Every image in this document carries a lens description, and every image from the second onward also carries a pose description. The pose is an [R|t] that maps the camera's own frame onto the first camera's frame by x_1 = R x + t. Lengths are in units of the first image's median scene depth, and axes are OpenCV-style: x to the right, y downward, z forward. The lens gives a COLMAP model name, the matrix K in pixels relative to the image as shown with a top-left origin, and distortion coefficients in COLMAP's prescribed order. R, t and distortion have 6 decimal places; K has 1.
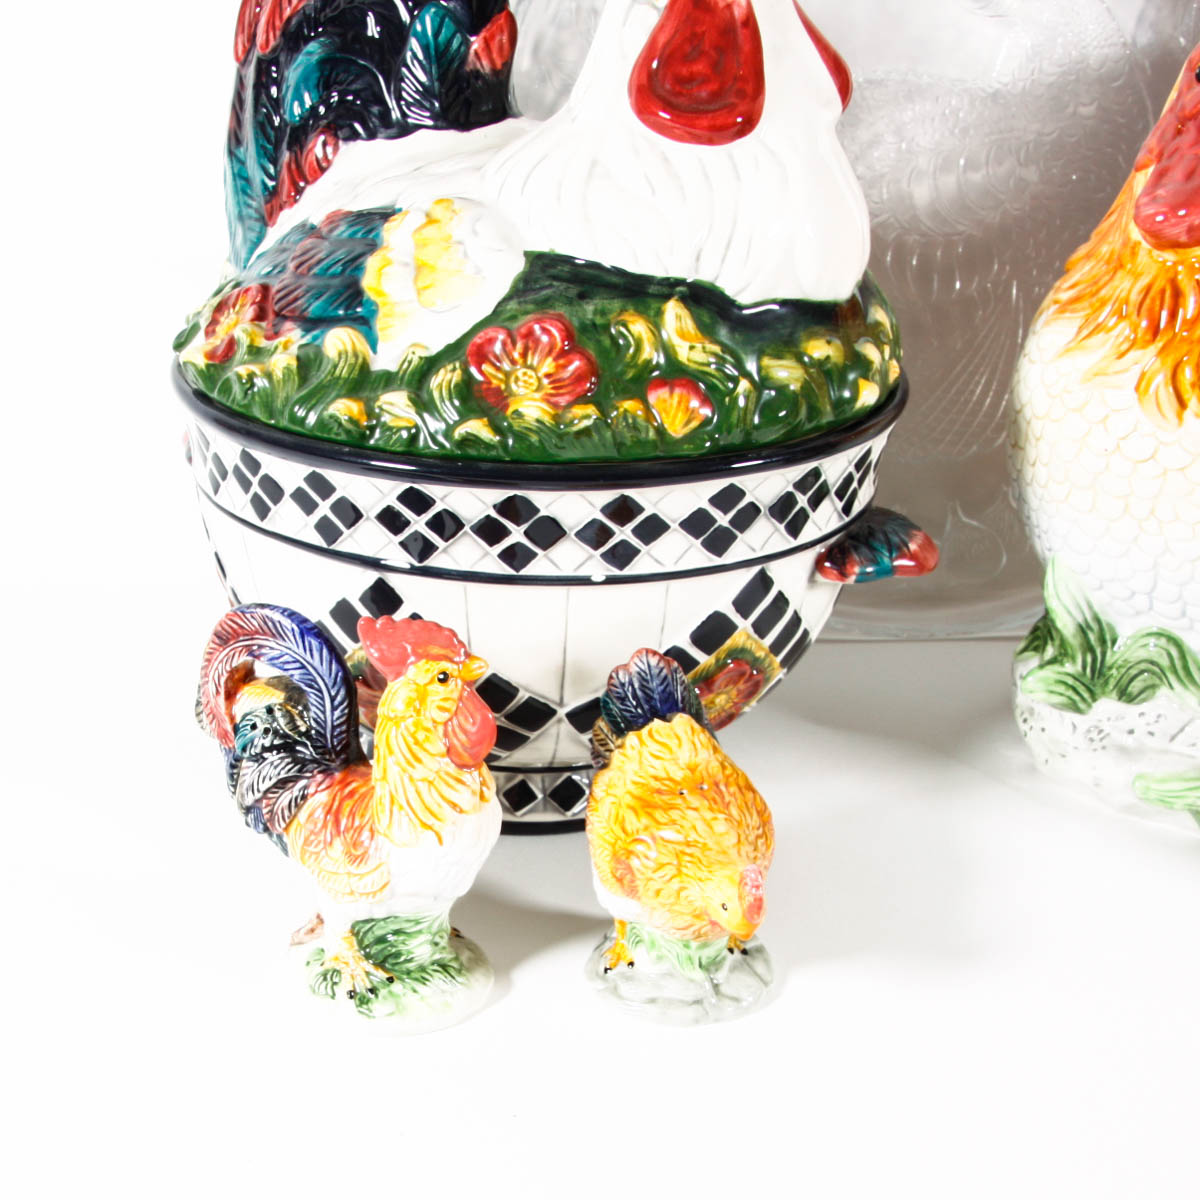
lens RADIAL K [[1852.5, 0, 429.9], [0, 1852.5, 805.5], [0, 0, 1]] dist [-0.168924, 0.044118]
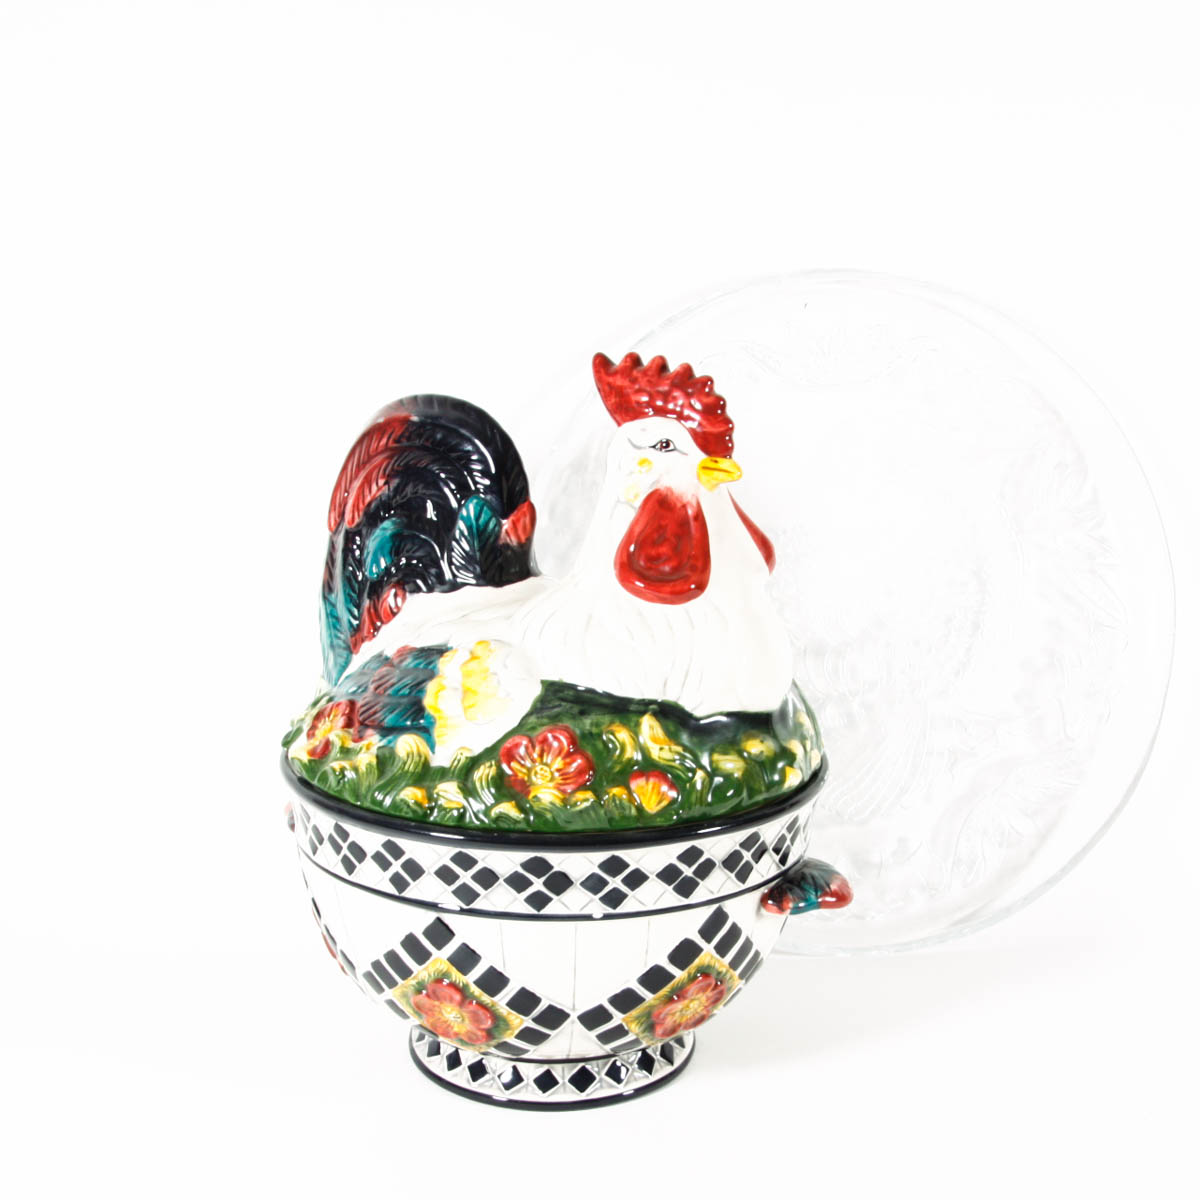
lens RADIAL K [[1729.8, 0, 600.5], [0, 1729.8, 779.2], [0, 0, 1]] dist [-0.181993, 0.028594]
pose [[0.997512, -0.006479, 0.070194, 0.003939], [0.020260, 0.980105, -0.197443, 0.030623], [-0.067518, 0.198374, 0.977798, -0.272012]]
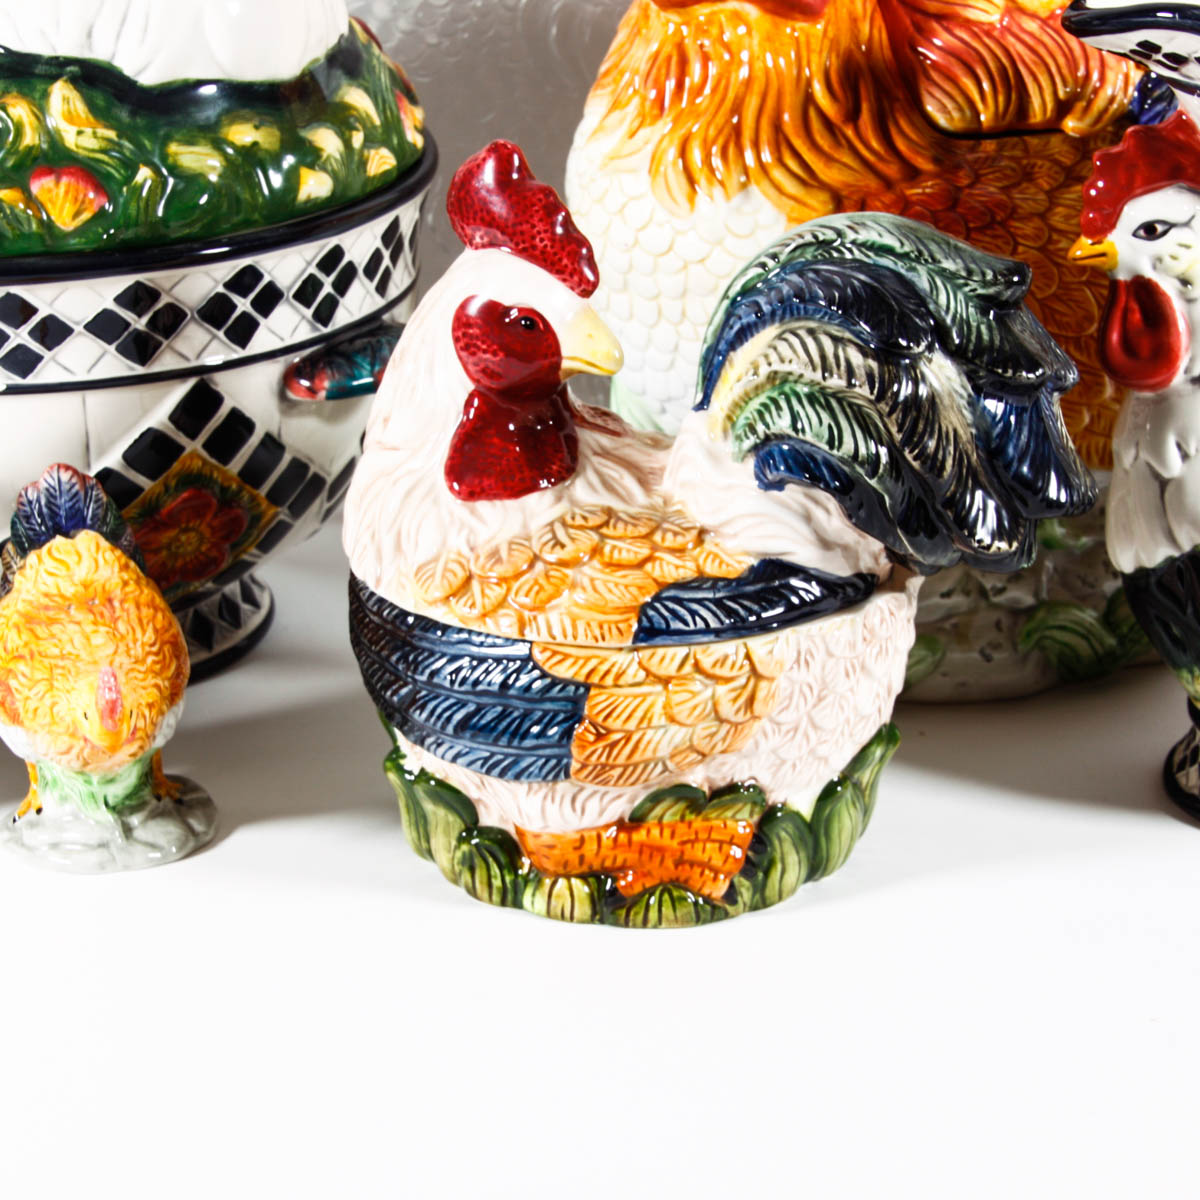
lens RADIAL K [[3560.4, 0, 598.4], [0, 3560.4, 627.2], [0, 0, 1]] dist [0.376822, 1.089461]
pose [[0.999773, -0.006960, -0.020122, 0.424811], [0.004202, 0.990974, -0.133986, 0.237952], [0.020873, 0.133872, 0.990779, -0.758540]]
